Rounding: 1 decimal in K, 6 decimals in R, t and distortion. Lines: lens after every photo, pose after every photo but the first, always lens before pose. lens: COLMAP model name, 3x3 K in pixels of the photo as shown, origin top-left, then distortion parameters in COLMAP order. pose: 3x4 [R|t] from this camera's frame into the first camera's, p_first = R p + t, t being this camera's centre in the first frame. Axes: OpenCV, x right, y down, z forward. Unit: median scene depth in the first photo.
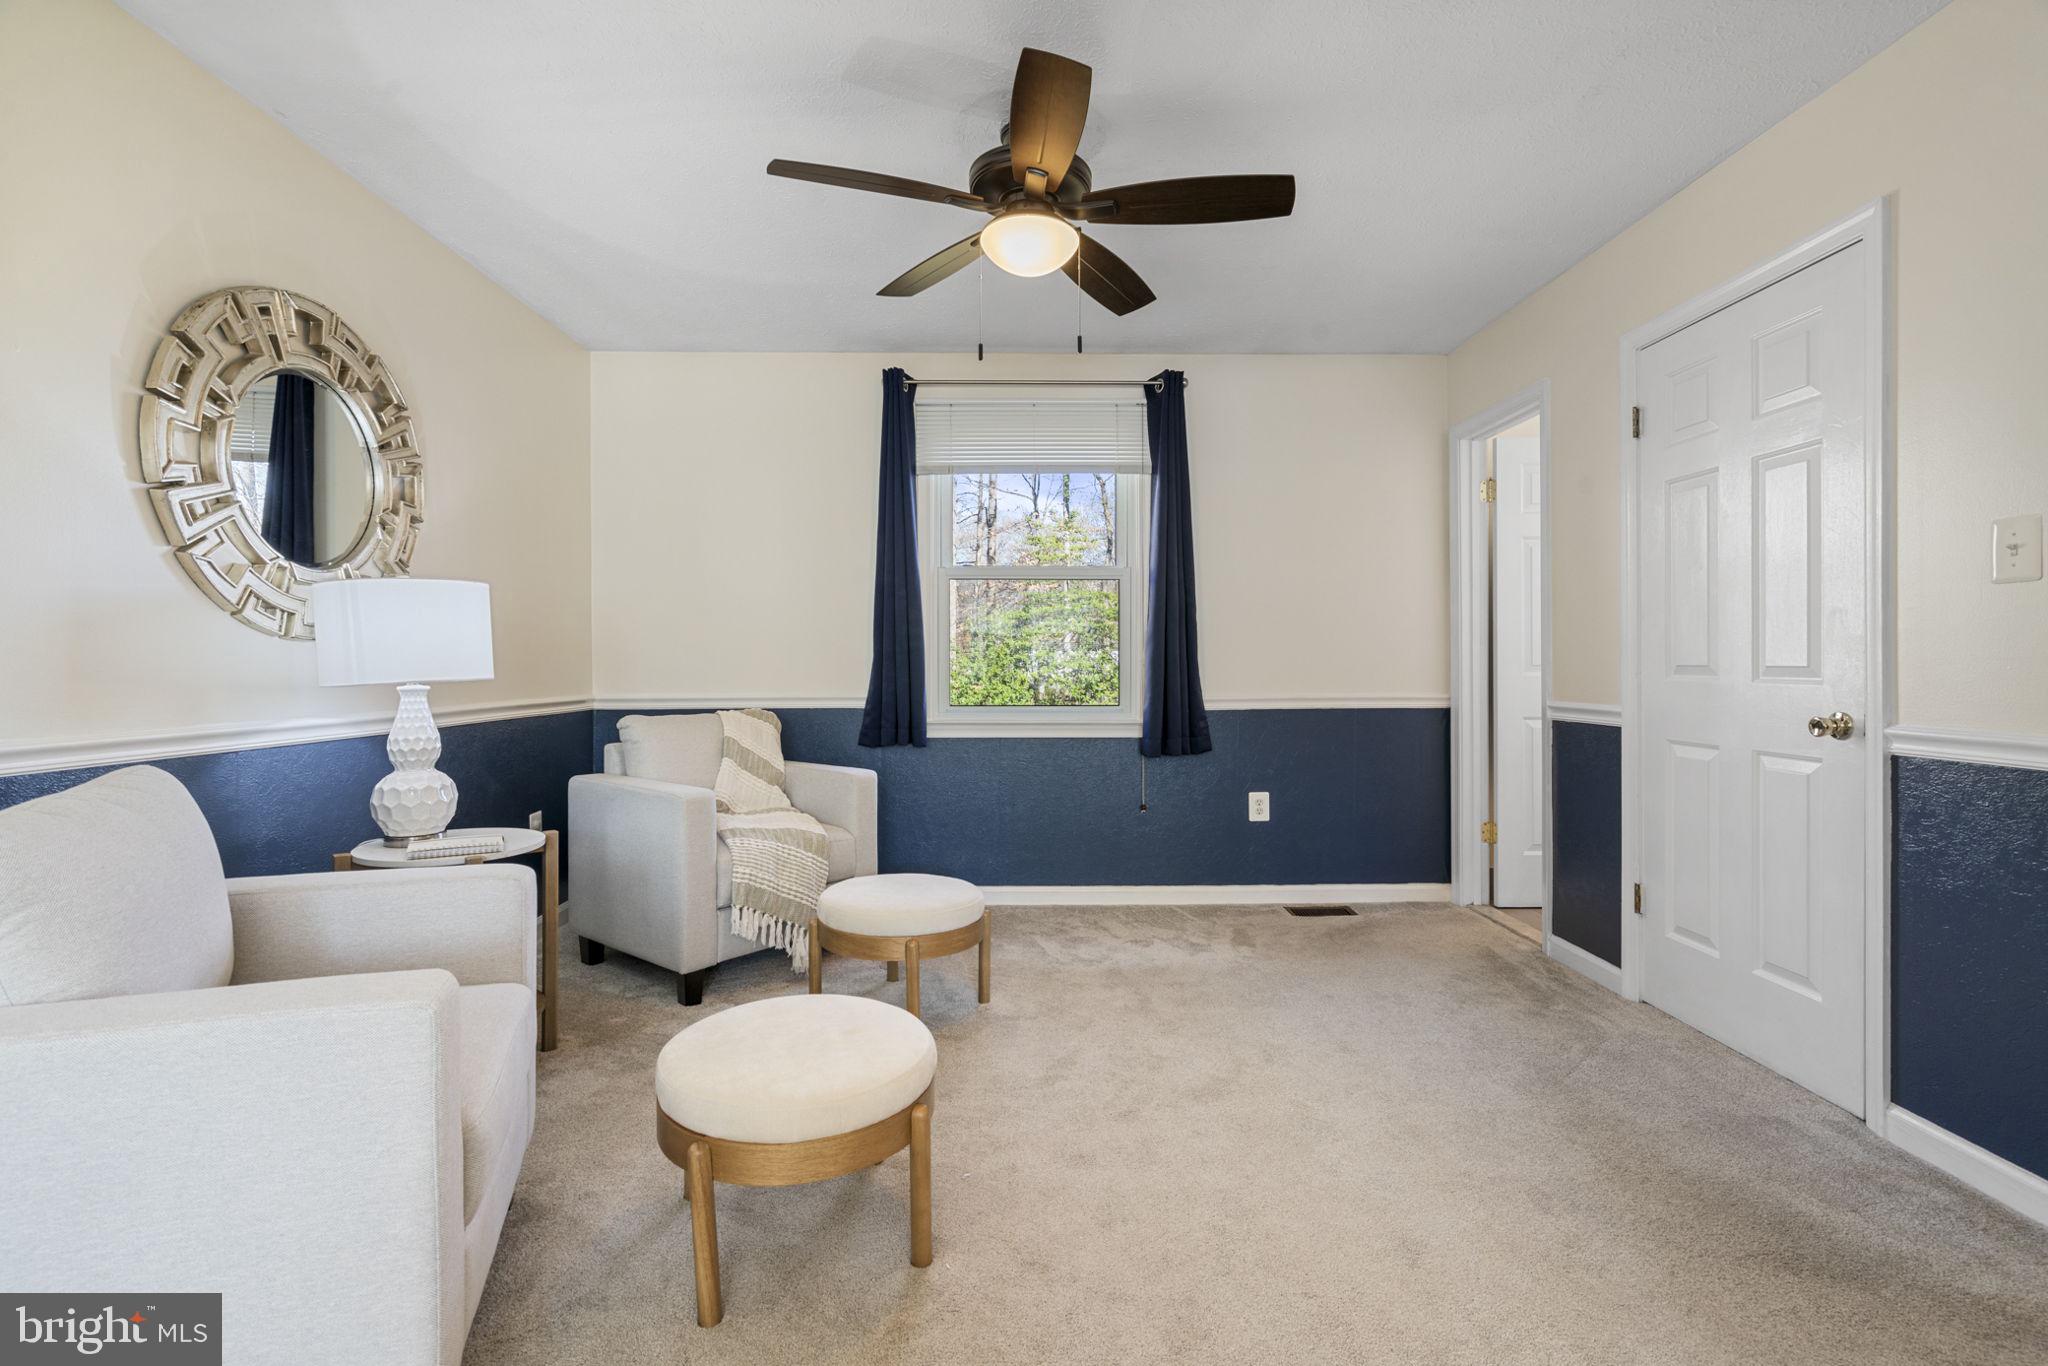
lens RADIAL K [[939.0, 0, 1020.0], [0, 939.0, 673.1], [0, 0, 1]] dist [-0.007727, 0.000480]
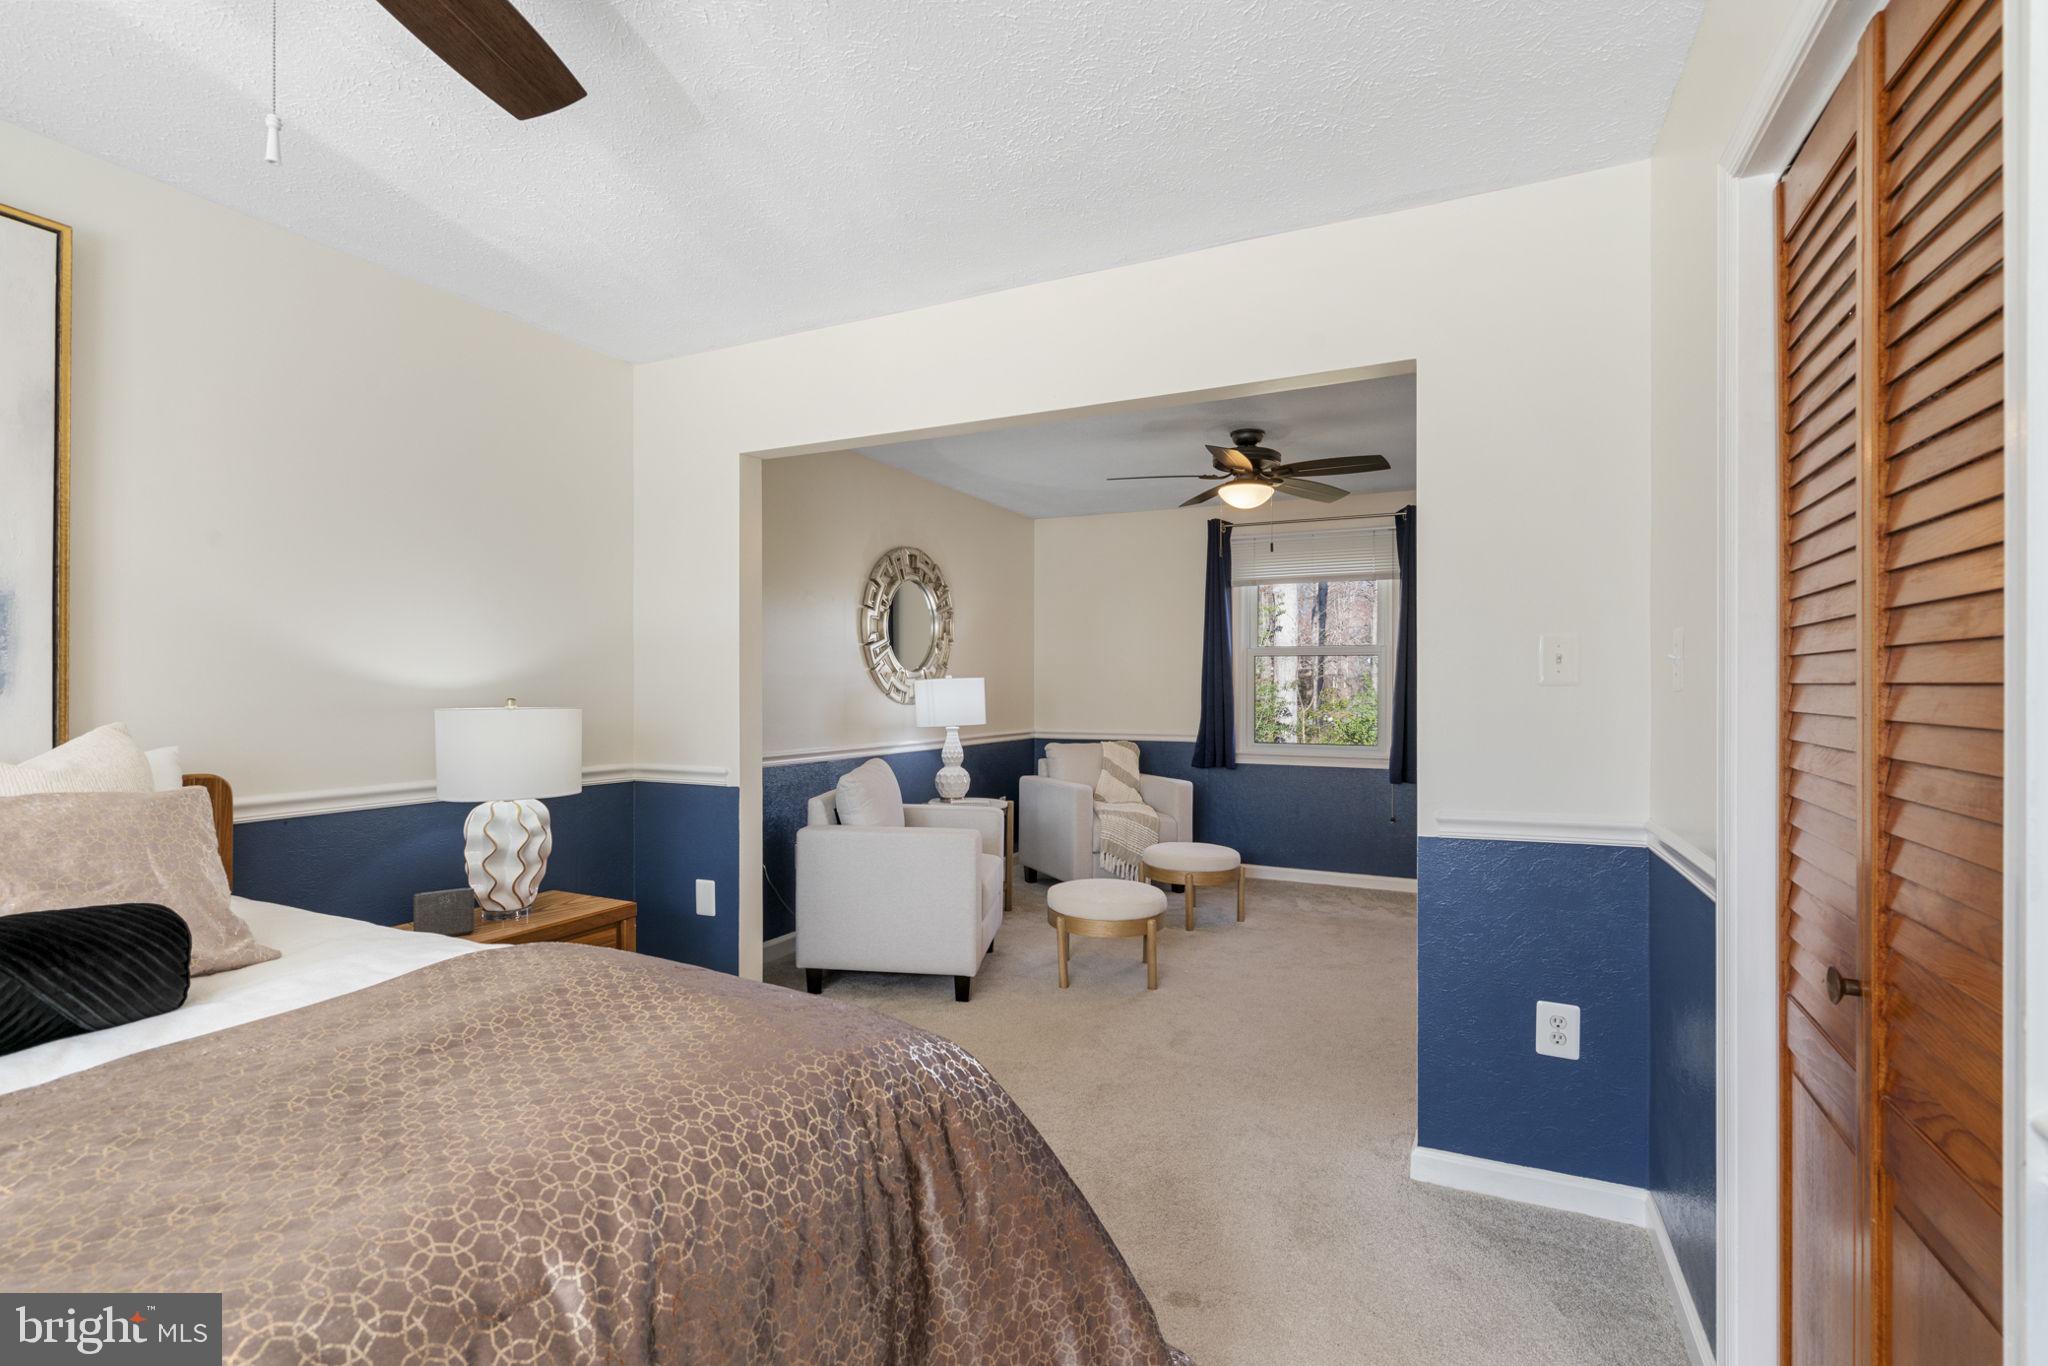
lens RADIAL K [[939.0, 0, 1020.0], [0, 939.0, 673.1], [0, 0, 1]] dist [-0.007727, 0.000480]
pose [[0.897597, -0.002452, -0.440810, 0.366362], [-0.010588, 0.999576, -0.027119, -0.044607], [0.440689, 0.029010, 0.897191, -0.725599]]
